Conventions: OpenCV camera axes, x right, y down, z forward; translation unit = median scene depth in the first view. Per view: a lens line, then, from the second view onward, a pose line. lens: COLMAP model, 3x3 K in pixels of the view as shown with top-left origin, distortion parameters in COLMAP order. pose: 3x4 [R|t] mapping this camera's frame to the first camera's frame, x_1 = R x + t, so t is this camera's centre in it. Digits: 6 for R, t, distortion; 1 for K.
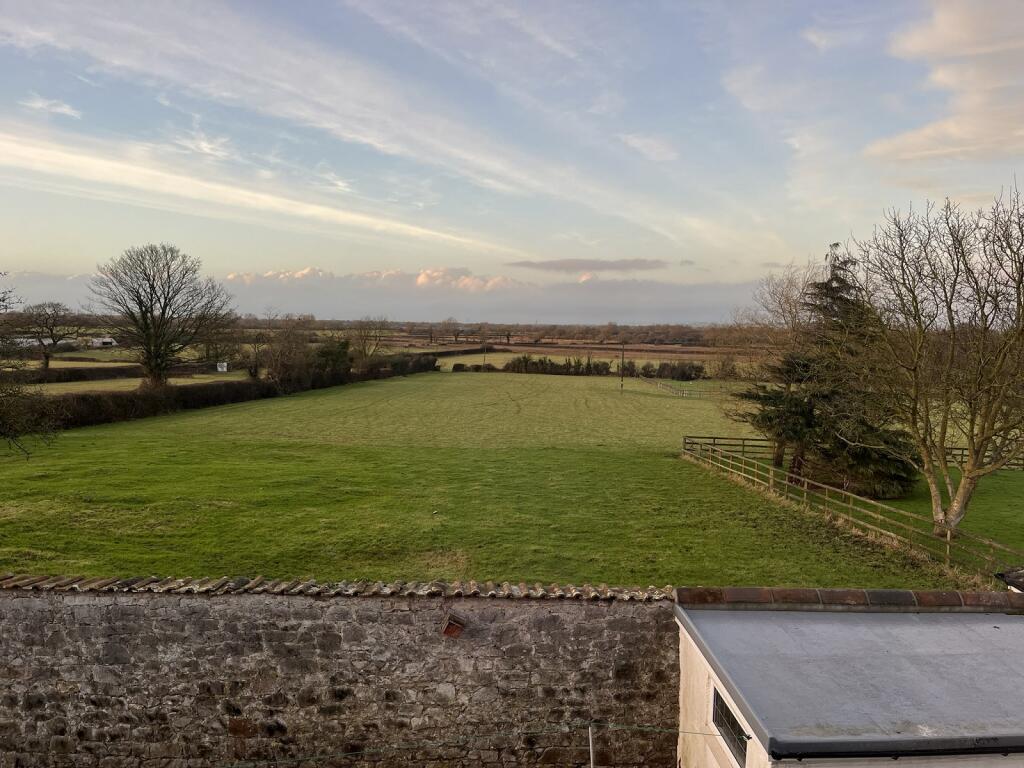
lens RADIAL K [[781.0, 0, 512.0], [0, 781.0, 384.0], [0, 0, 1]] dist [0.059662, -0.070278]
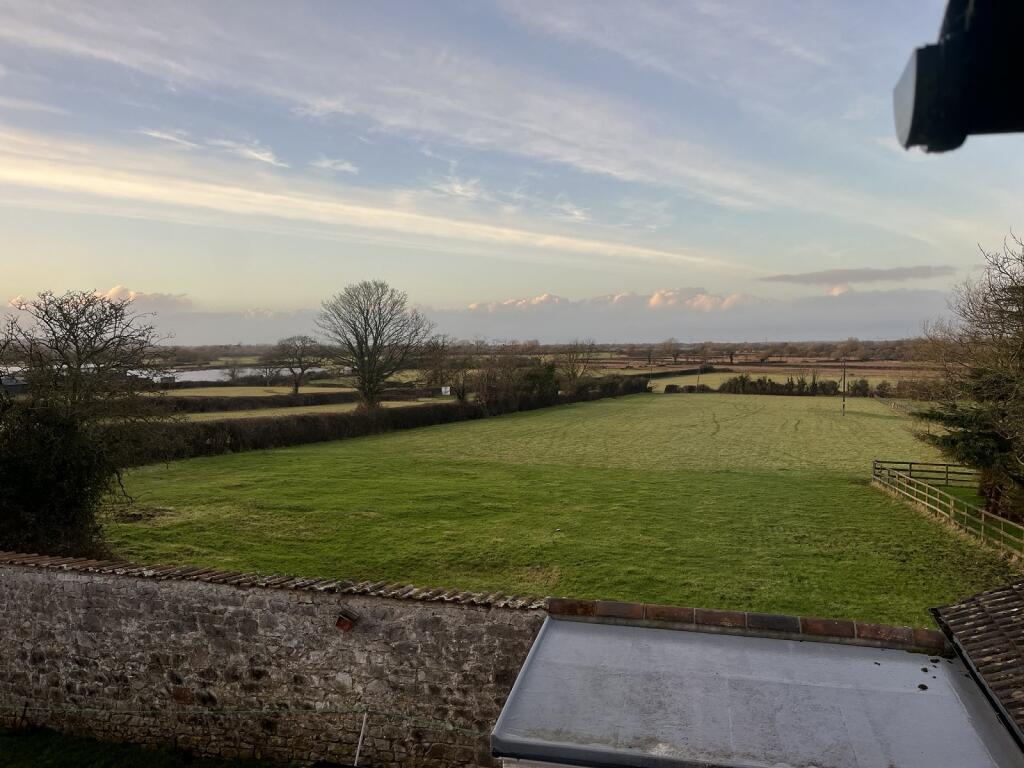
lens RADIAL K [[781.0, 0, 512.0], [0, 781.0, 384.0], [0, 0, 1]] dist [0.059662, -0.070278]
pose [[0.960300, -0.013014, -0.278666, 0.447194], [0.005146, 0.999568, -0.028947, 0.010845], [0.278922, 0.026364, 0.959952, 0.000911]]
